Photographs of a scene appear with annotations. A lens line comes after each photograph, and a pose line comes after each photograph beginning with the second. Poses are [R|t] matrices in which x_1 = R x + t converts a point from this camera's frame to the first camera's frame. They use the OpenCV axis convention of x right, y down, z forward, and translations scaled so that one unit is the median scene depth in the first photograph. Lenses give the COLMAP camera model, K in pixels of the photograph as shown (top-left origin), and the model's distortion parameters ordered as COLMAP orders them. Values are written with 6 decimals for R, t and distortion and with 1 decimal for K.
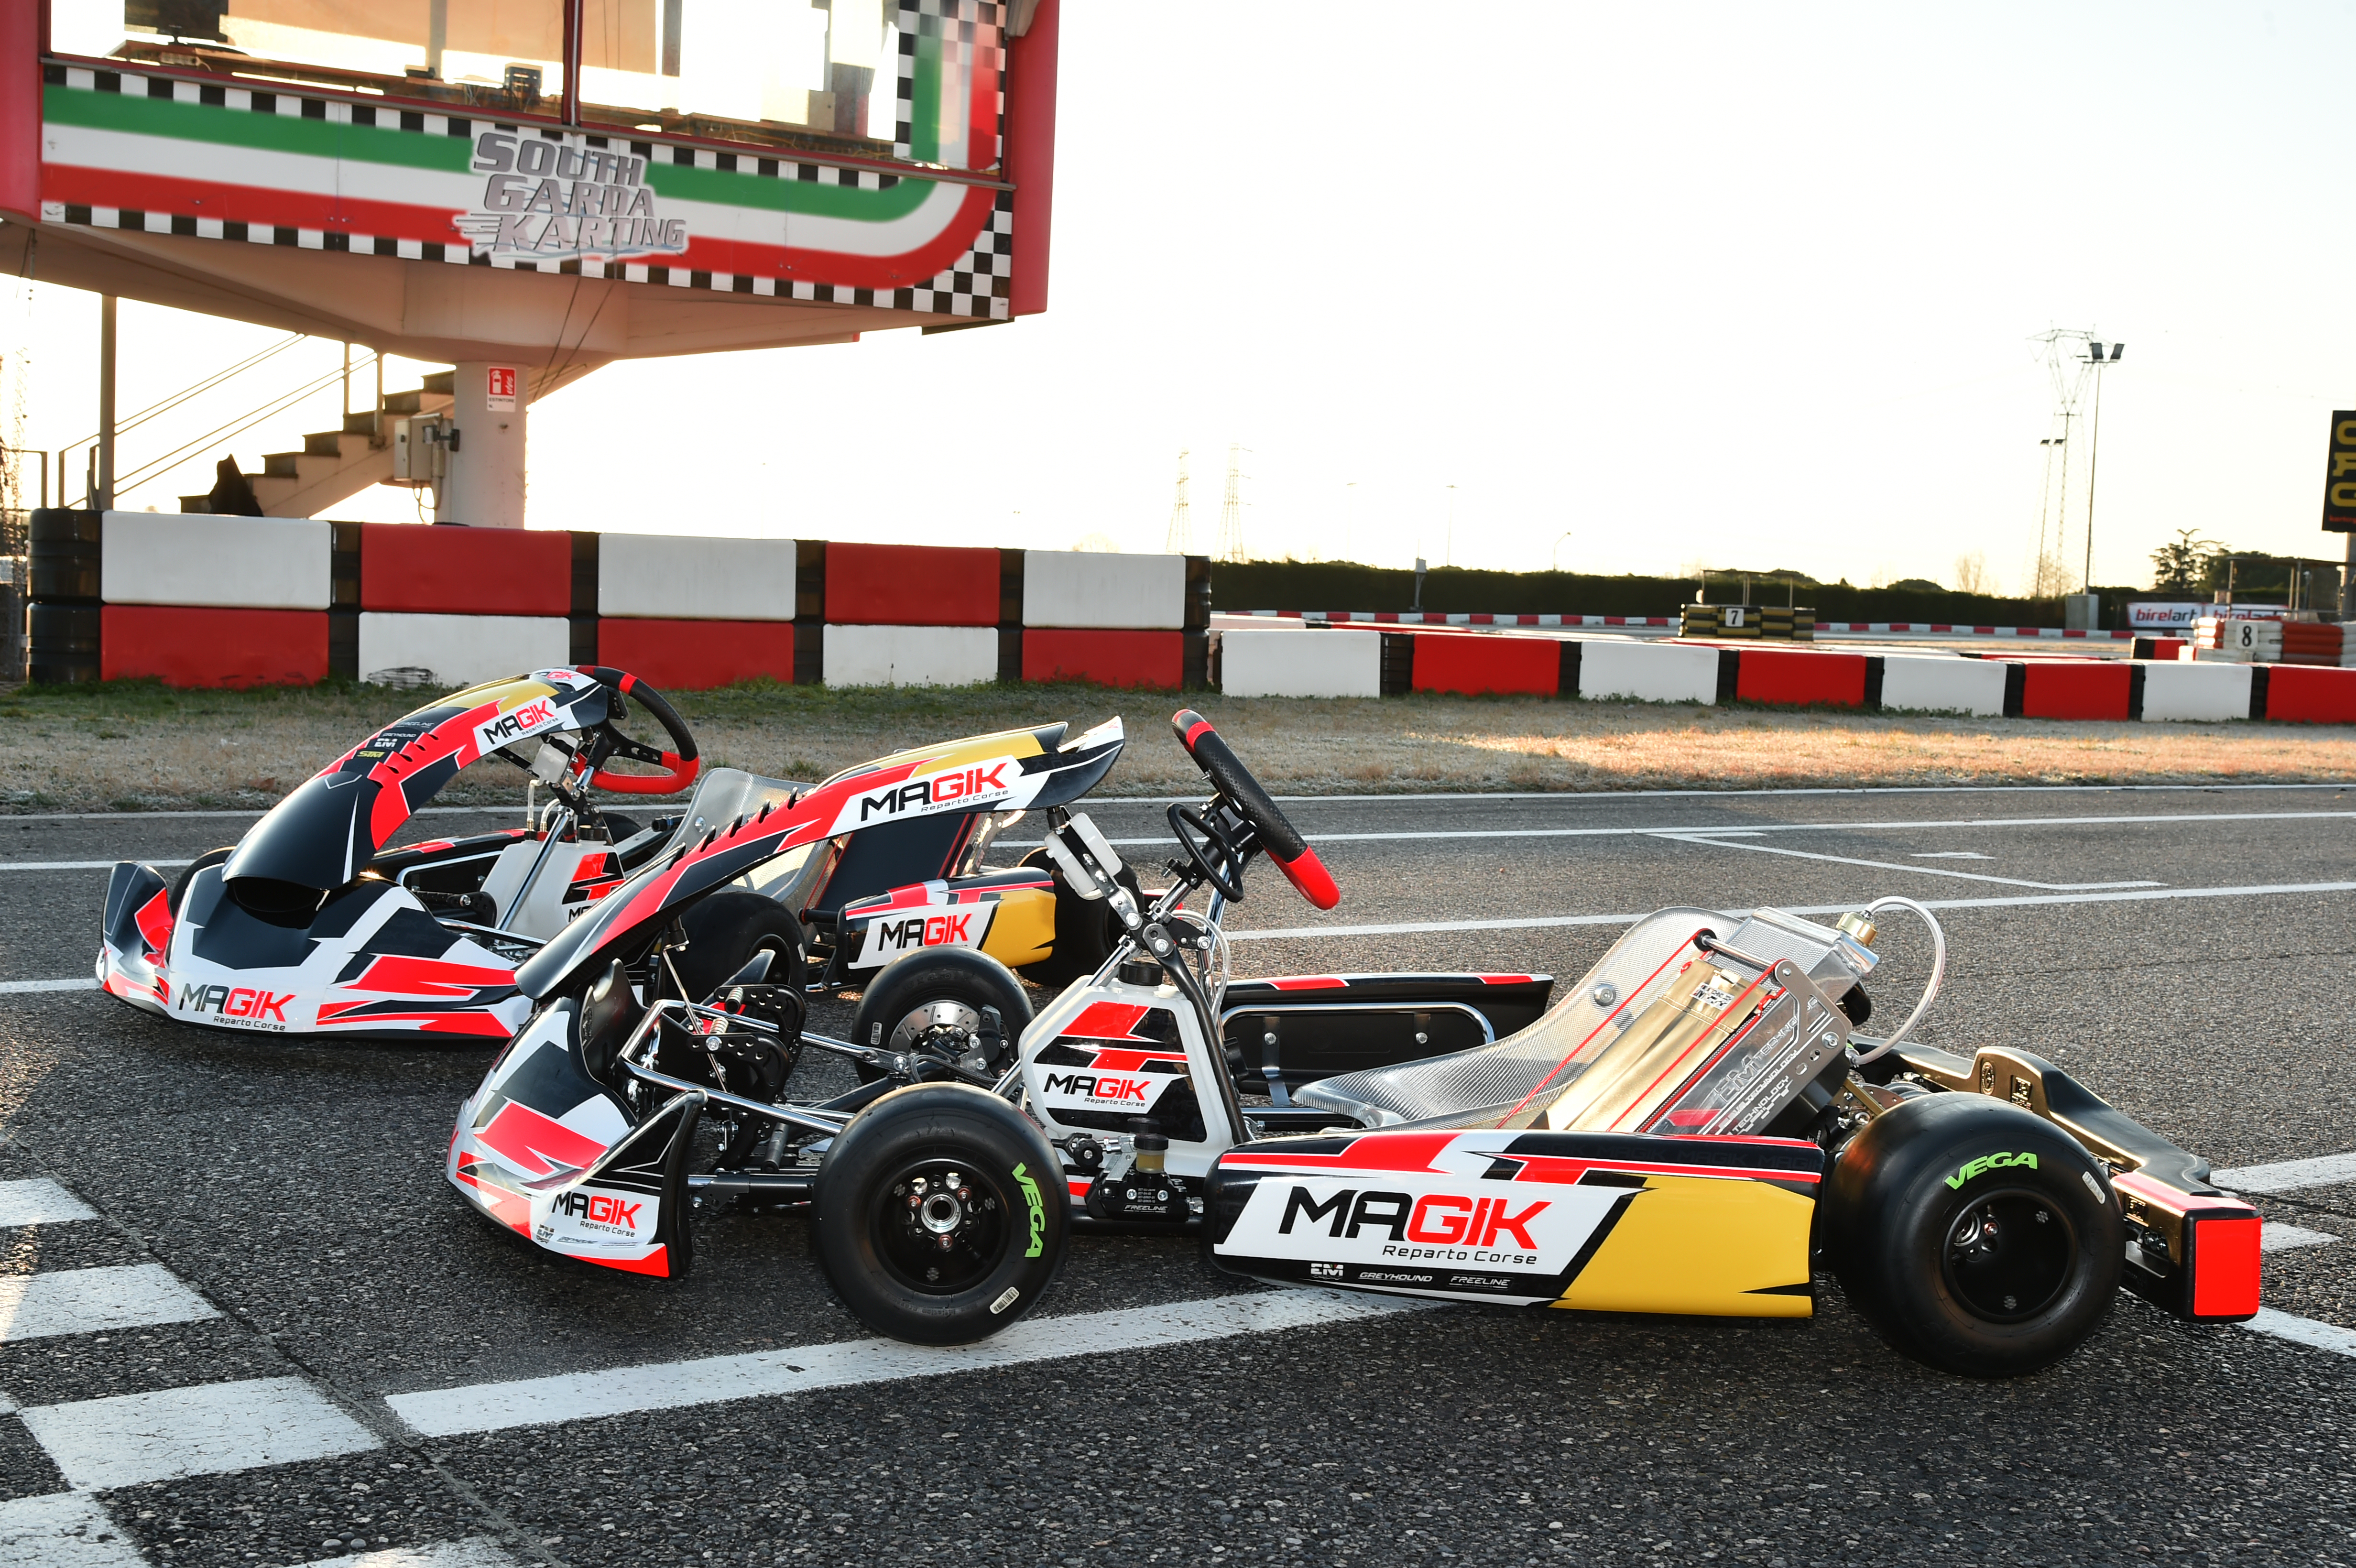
lens RADIAL K [[2724.0, 0, 1191.9], [0, 2724.0, 771.5], [0, 0, 1]] dist [-0.028107, 0.000000]
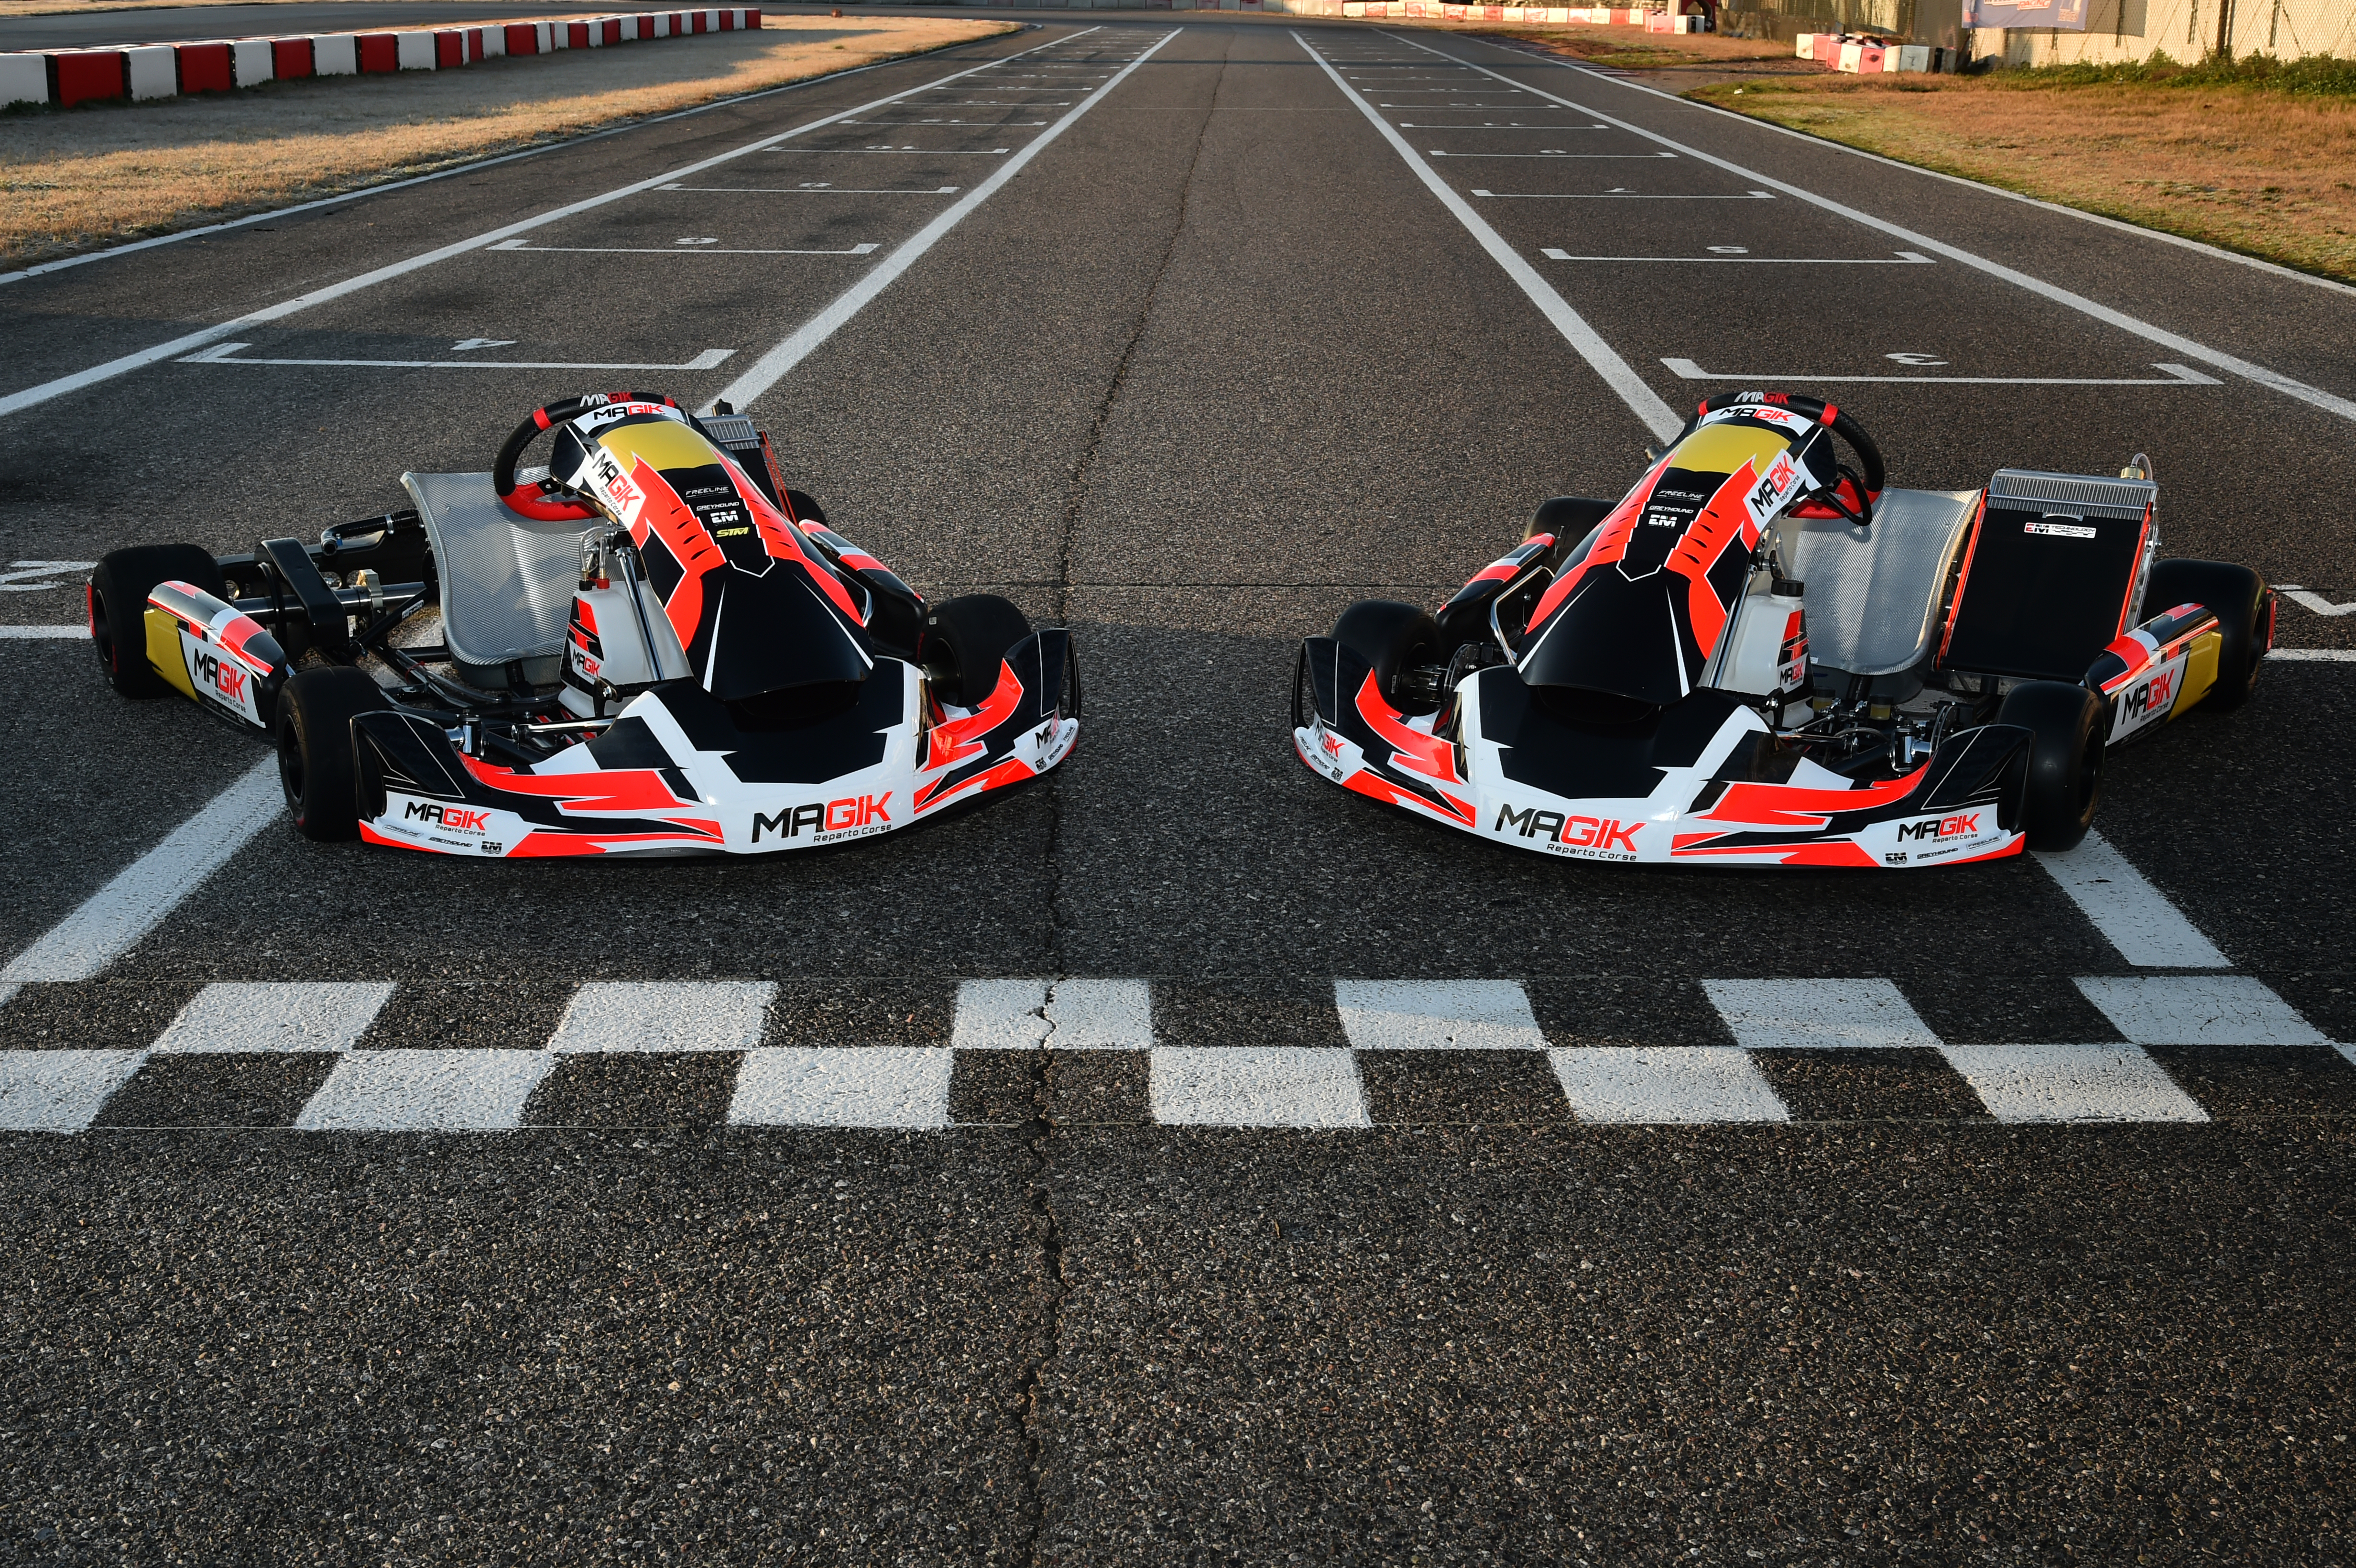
lens RADIAL K [[2724.0, 0, 1159.9], [0, 2724.0, 800.7], [0, 0, 1]] dist [-0.028107, 0.000000]
pose [[0.570419, -0.264554, 0.777582, -1.351431], [0.062159, 0.957897, 0.280303, -0.238855], [-0.818998, -0.111557, 0.562847, 0.473691]]
